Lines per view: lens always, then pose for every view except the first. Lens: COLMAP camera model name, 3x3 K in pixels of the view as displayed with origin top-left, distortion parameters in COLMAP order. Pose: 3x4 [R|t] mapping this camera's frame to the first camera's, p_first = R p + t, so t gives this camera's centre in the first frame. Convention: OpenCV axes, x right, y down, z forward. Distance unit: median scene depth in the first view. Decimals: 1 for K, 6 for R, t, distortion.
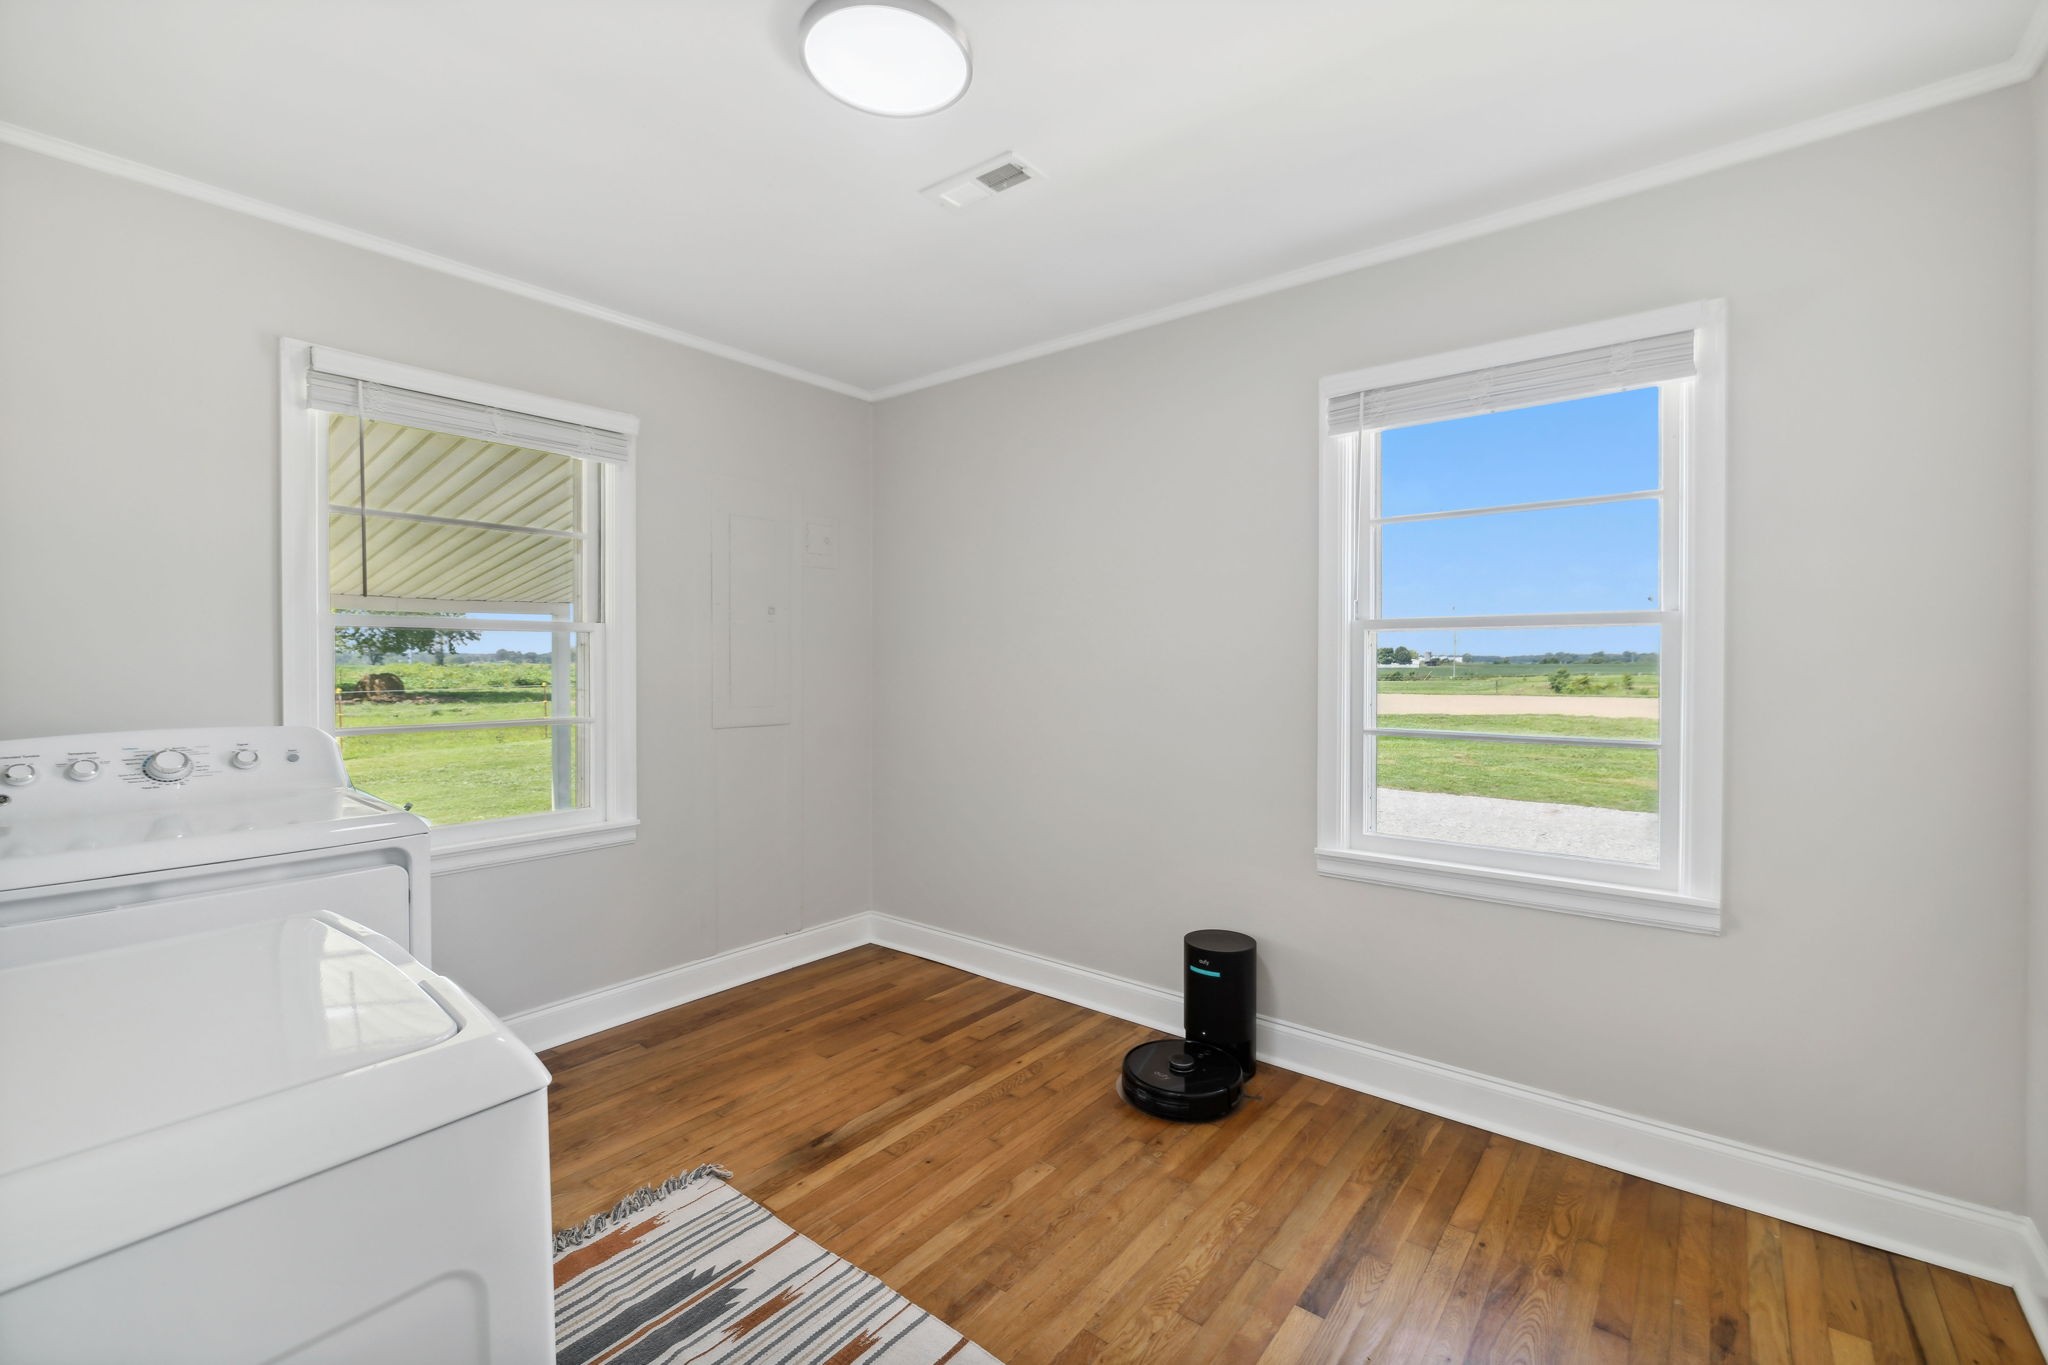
lens RADIAL K [[879.5, 0, 1025.0], [0, 879.5, 683.2], [0, 0, 1]] dist [0.004719, 0.000255]
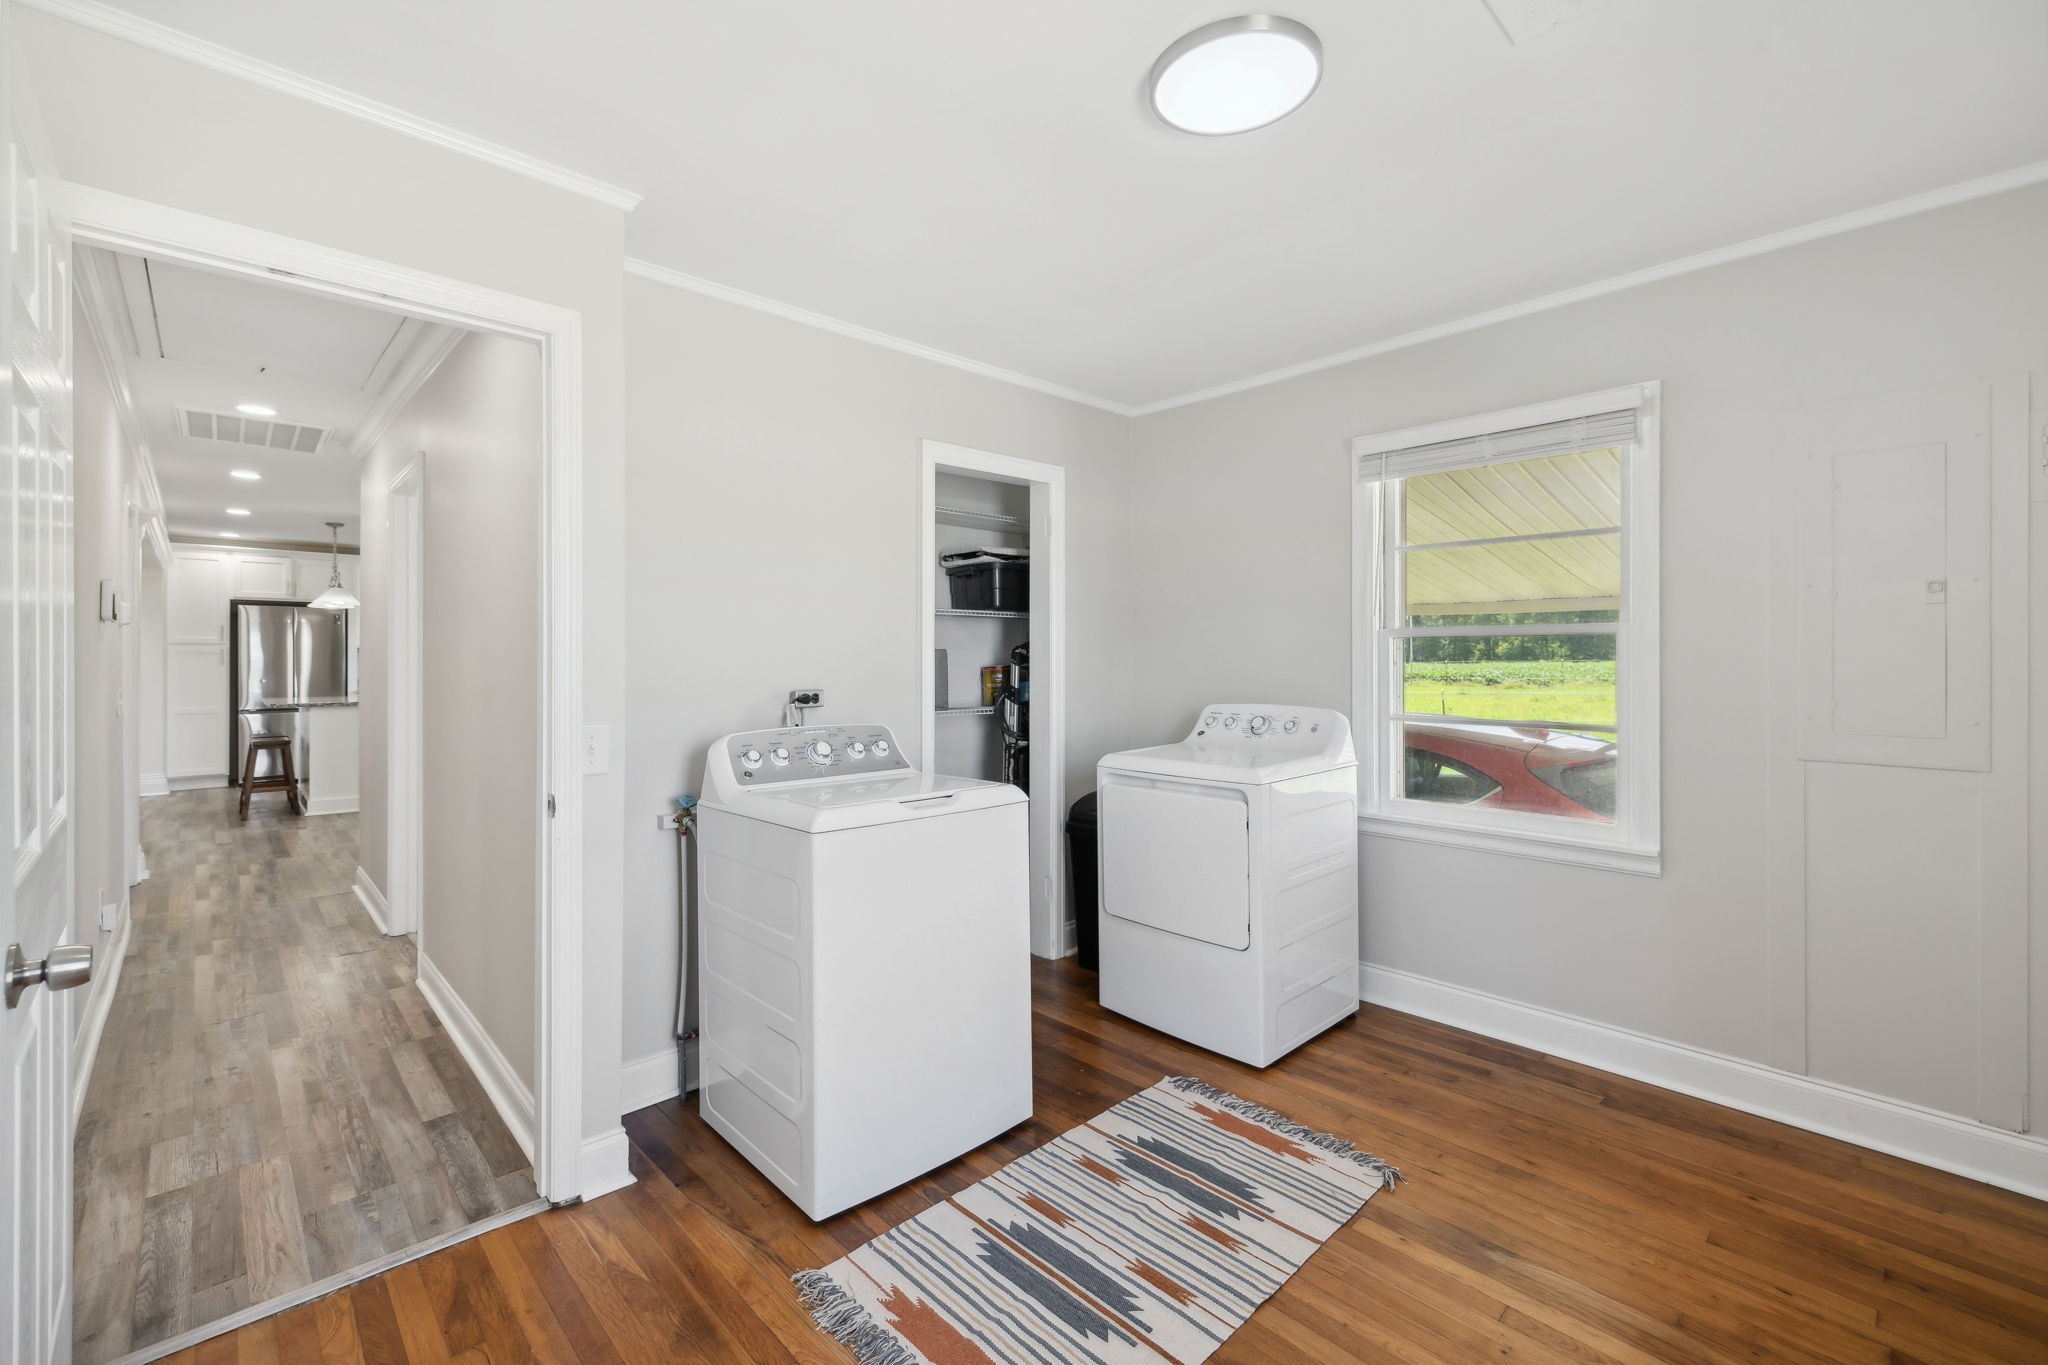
lens RADIAL K [[879.5, 0, 1019.5], [0, 879.5, 677.5], [0, 0, 1]] dist [0.004719, 0.000255]
pose [[-0.149573, 0.025659, -0.988418, 0.644992], [-0.023009, 0.999302, 0.029424, -0.032378], [0.988483, 0.027143, -0.148878, 0.670008]]
